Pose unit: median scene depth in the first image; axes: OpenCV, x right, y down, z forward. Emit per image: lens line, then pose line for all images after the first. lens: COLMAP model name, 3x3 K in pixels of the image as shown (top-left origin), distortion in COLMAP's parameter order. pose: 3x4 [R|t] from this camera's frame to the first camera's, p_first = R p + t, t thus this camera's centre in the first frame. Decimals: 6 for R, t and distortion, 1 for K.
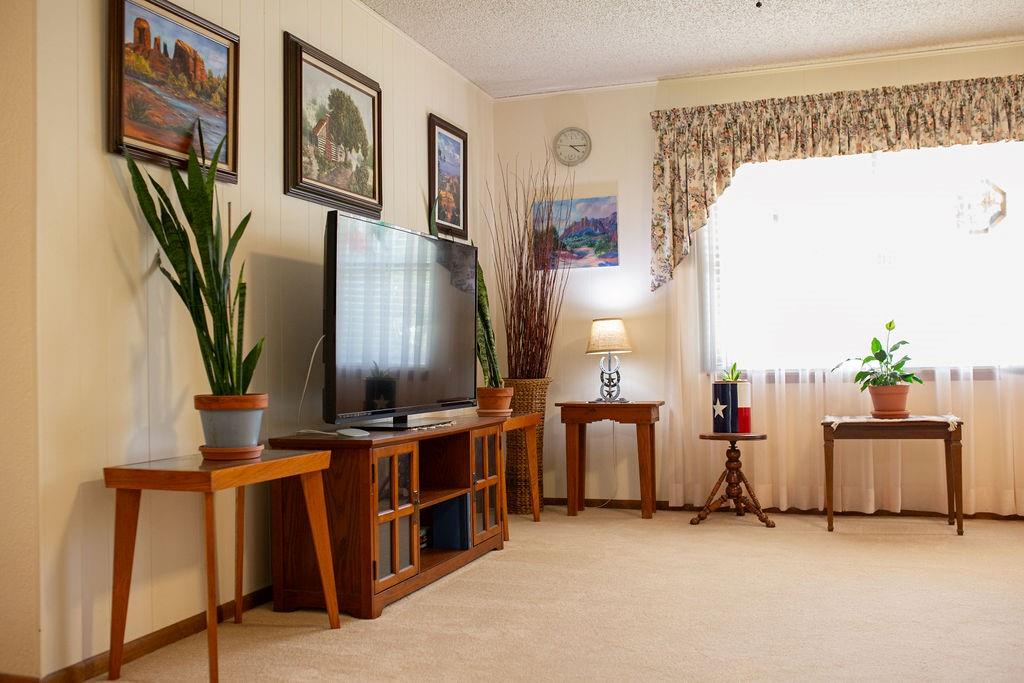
lens RADIAL K [[967.8, 0, 512.0], [0, 967.8, 341.5], [0, 0, 1]] dist [-0.078804, 0.129210]
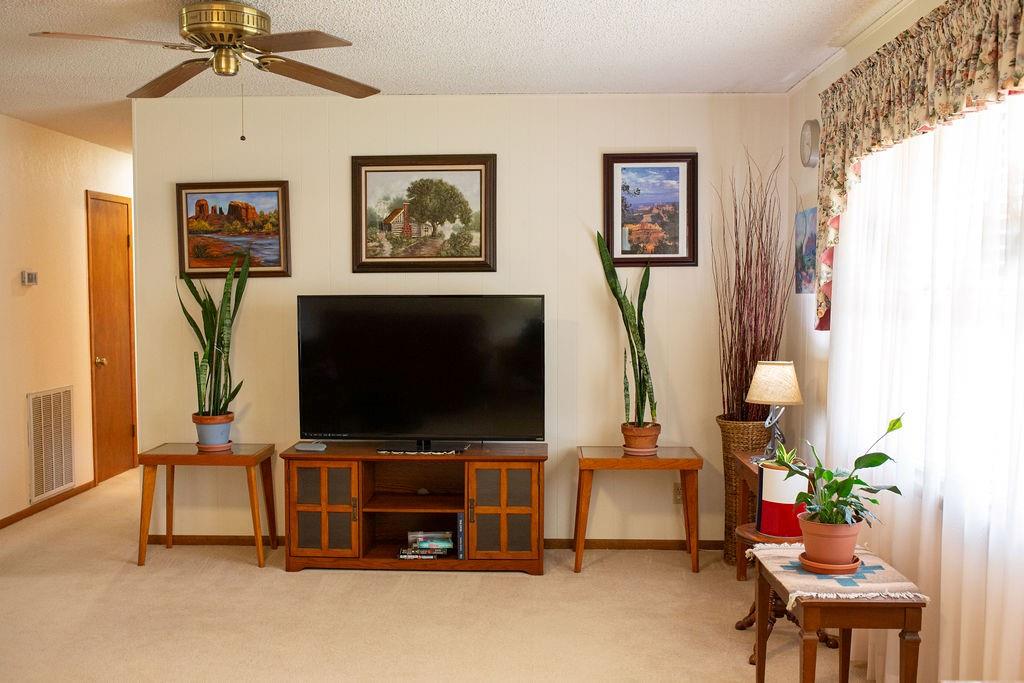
lens RADIAL K [[967.8, 0, 512.0], [0, 967.8, 341.5], [0, 0, 1]] dist [-0.078804, 0.129210]
pose [[0.307848, 0.072623, -0.948660, 1.143375], [0.017532, 0.996480, 0.081973, -0.157787], [0.951274, -0.041867, 0.305492, 0.748028]]
